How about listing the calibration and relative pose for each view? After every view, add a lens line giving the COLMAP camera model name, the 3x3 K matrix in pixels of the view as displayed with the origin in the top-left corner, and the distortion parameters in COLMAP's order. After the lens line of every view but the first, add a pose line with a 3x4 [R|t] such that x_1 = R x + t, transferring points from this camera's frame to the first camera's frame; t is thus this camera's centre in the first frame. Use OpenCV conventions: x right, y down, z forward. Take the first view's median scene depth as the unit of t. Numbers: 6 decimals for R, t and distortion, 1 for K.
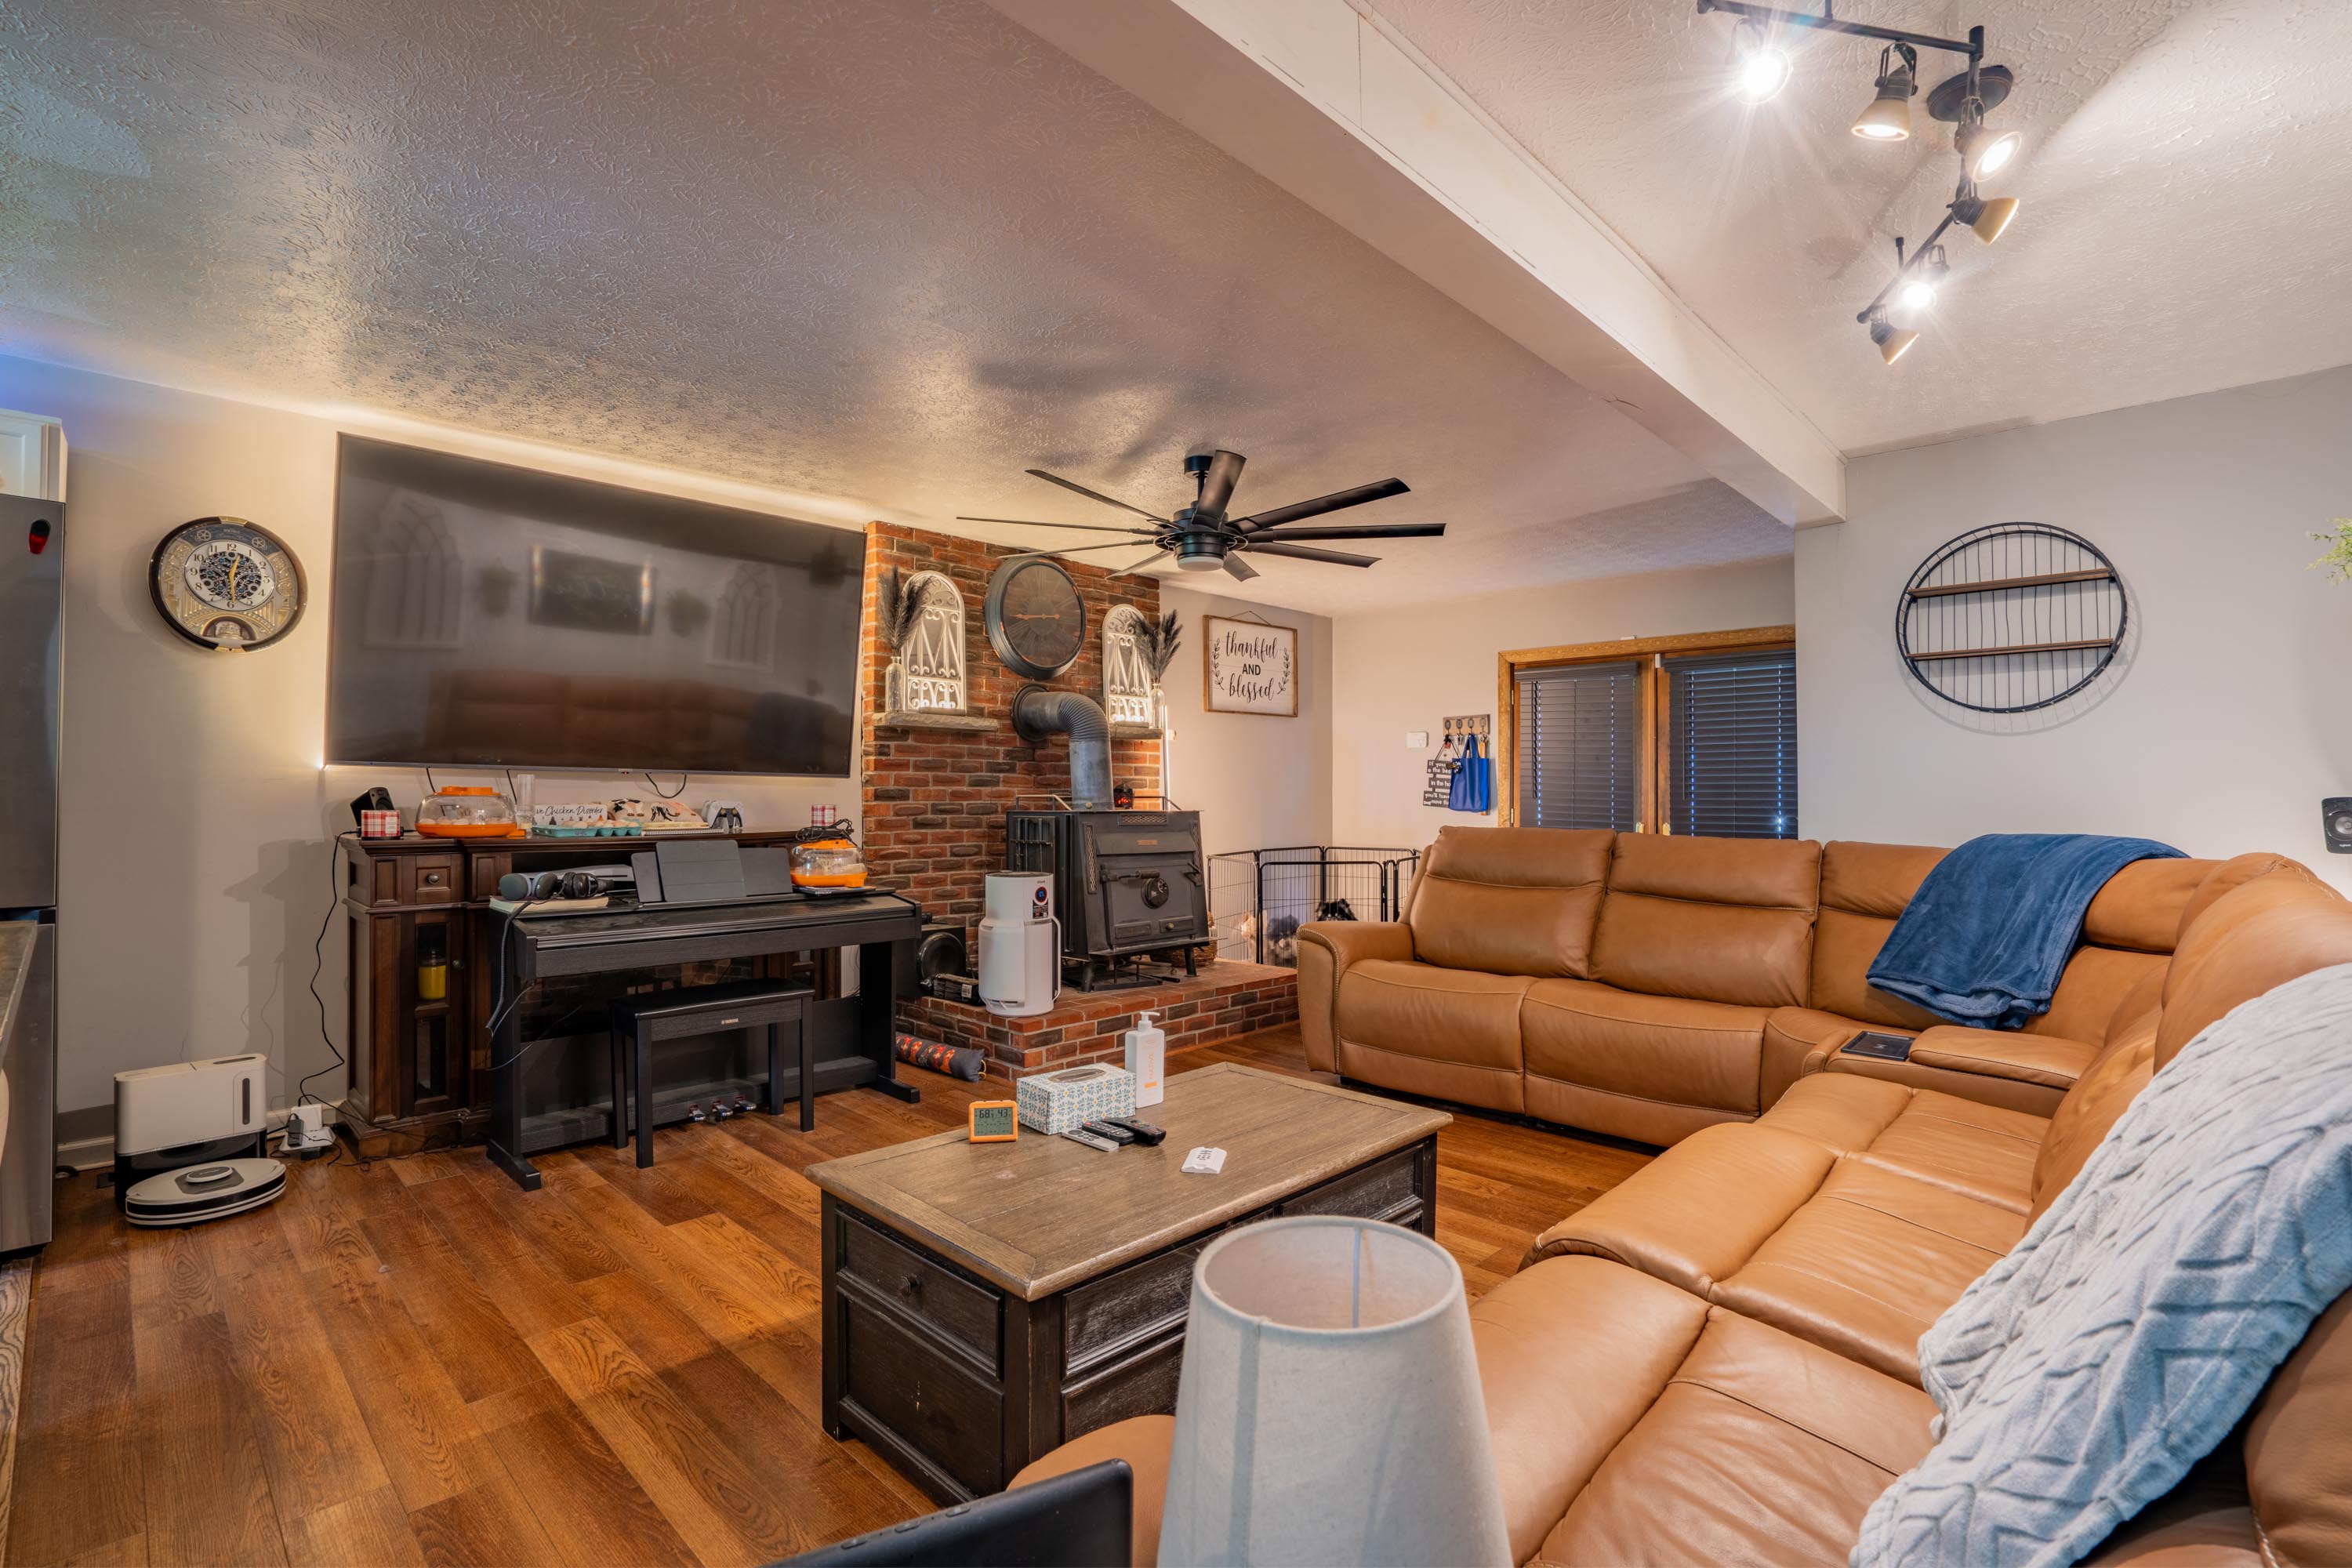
lens RADIAL K [[1094.6, 0, 1170.0], [0, 1094.6, 782.9], [0, 0, 1]] dist [-0.052097, 0.018449]
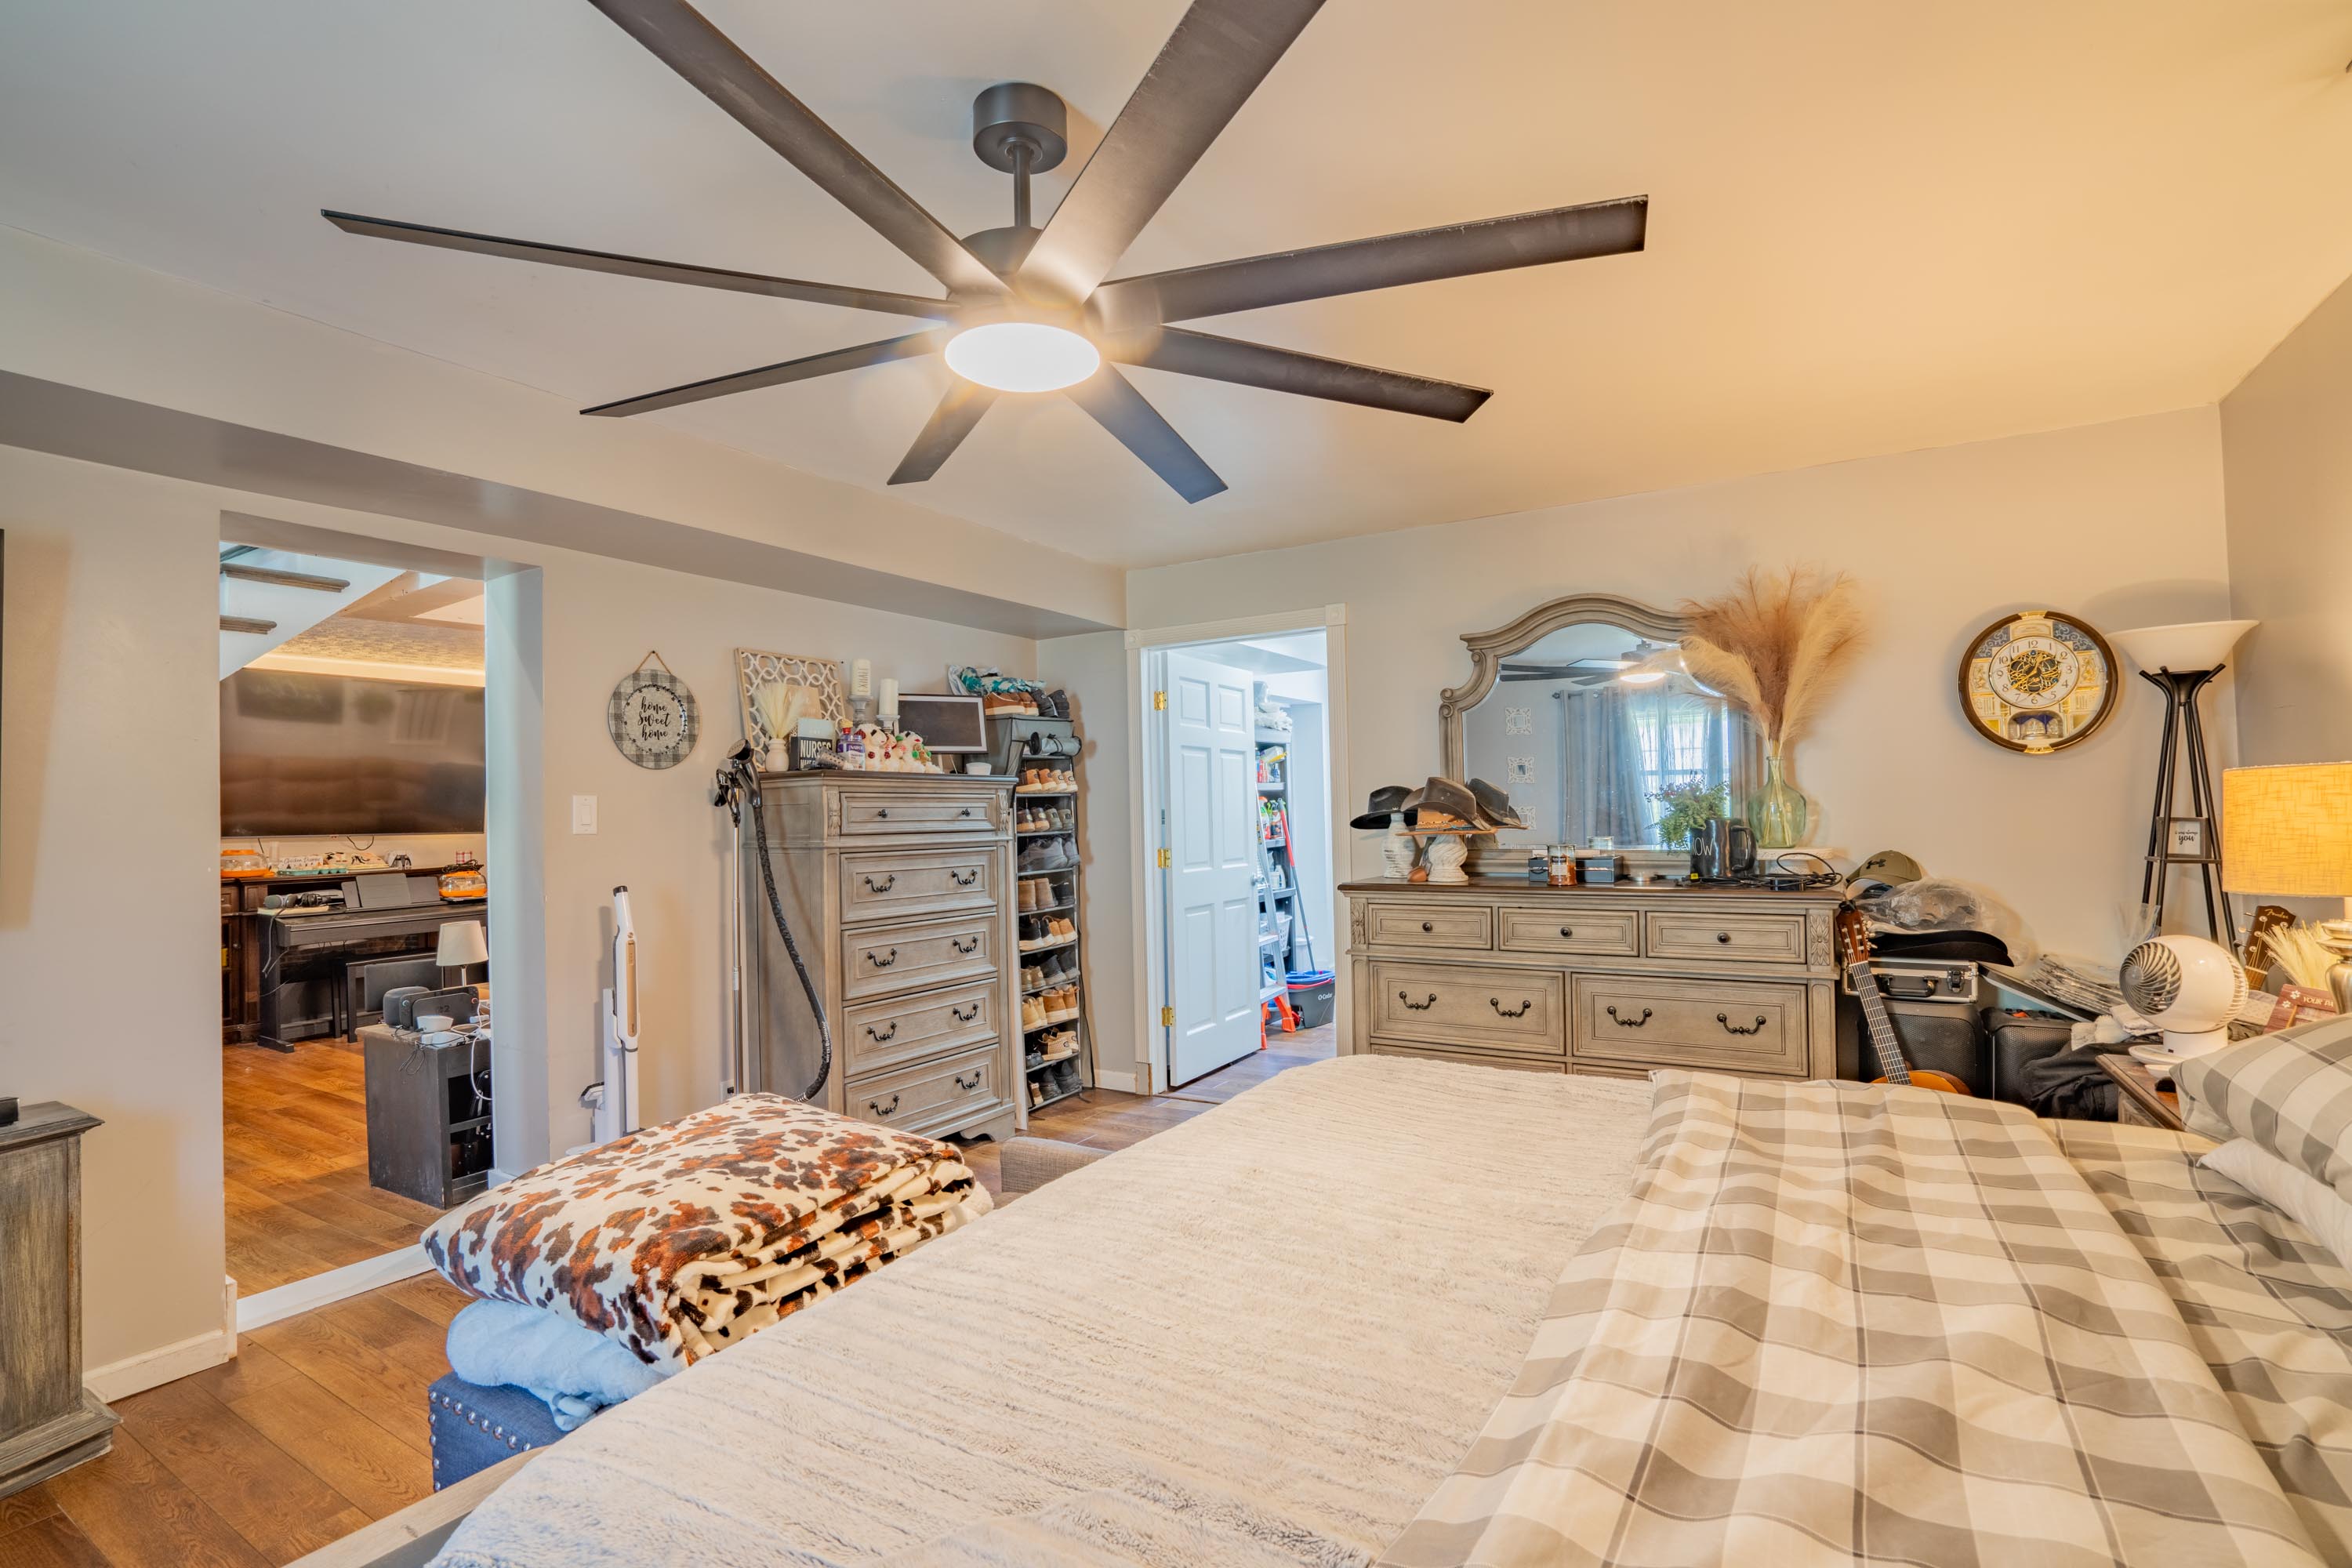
lens RADIAL K [[1094.6, 0, 1177.7], [0, 1094.6, 781.4], [0, 0, 1]] dist [-0.052097, 0.018449]
pose [[0.975288, -0.022407, 0.219797, 0.459082], [0.025135, 0.999638, -0.009619, -0.050017], [-0.219502, 0.014906, 0.975498, -1.006377]]
